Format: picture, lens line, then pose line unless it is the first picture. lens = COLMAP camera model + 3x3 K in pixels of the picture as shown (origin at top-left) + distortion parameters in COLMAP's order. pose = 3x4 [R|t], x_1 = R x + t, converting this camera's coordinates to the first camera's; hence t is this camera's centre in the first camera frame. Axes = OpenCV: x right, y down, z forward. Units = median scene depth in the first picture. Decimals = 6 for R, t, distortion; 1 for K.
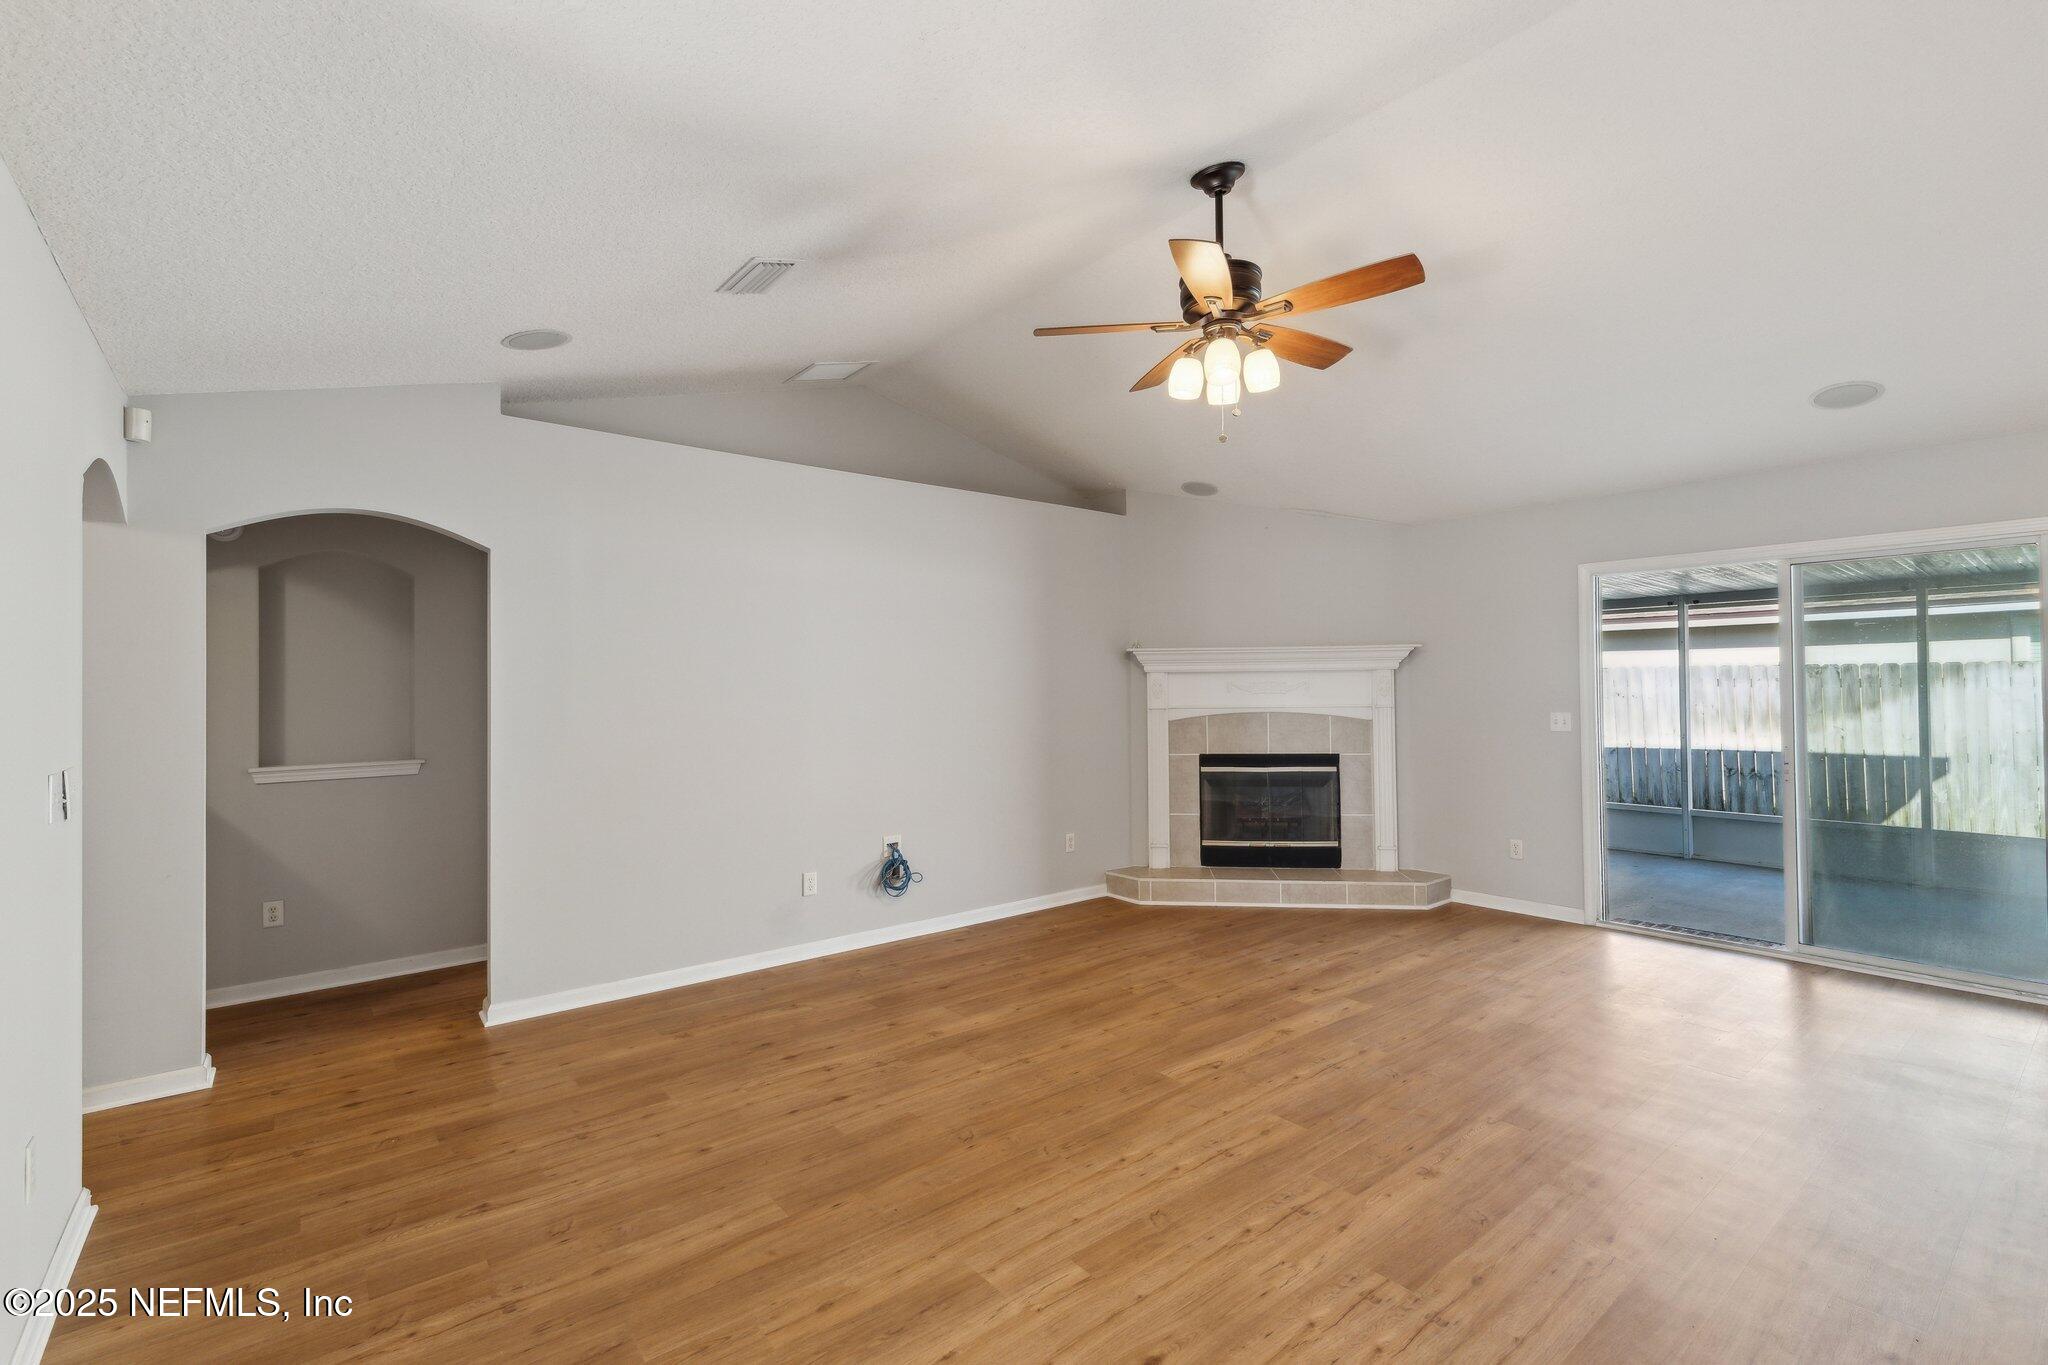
lens RADIAL K [[929.5, 0, 1028.2], [0, 929.5, 676.5], [0, 0, 1]] dist [-0.001090, 0.002020]
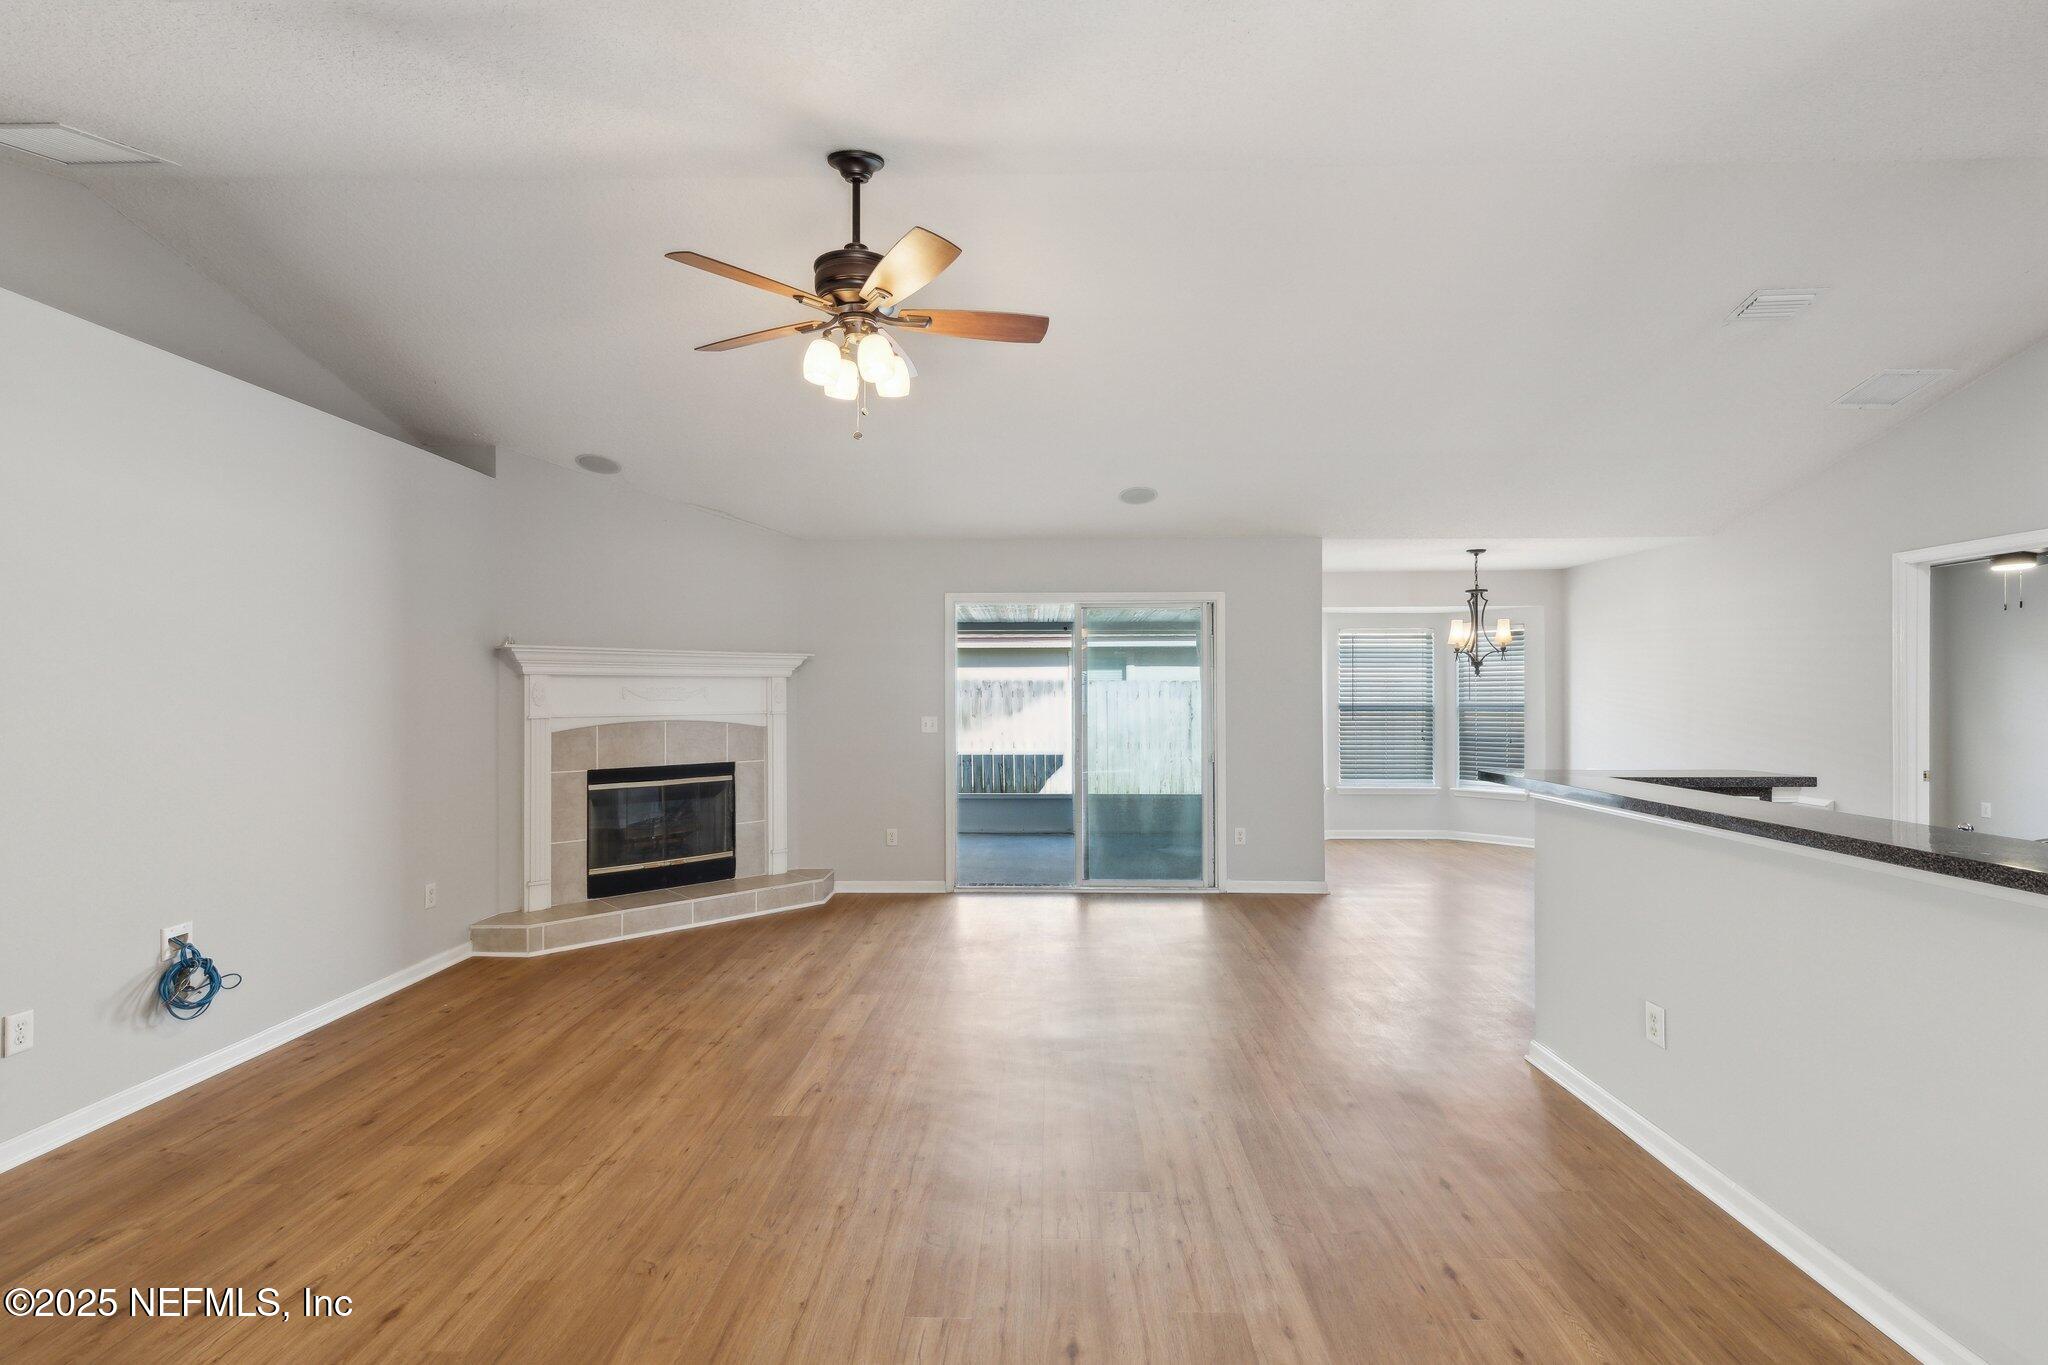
lens RADIAL K [[929.5, 0, 1049.4], [0, 929.5, 689.0], [0, 0, 1]] dist [-0.001090, 0.002020]
pose [[0.637502, 0.010367, 0.770379, -0.257500], [-0.013020, 0.999912, -0.002682, 0.005333], [-0.770338, -0.008321, 0.637581, 0.142244]]
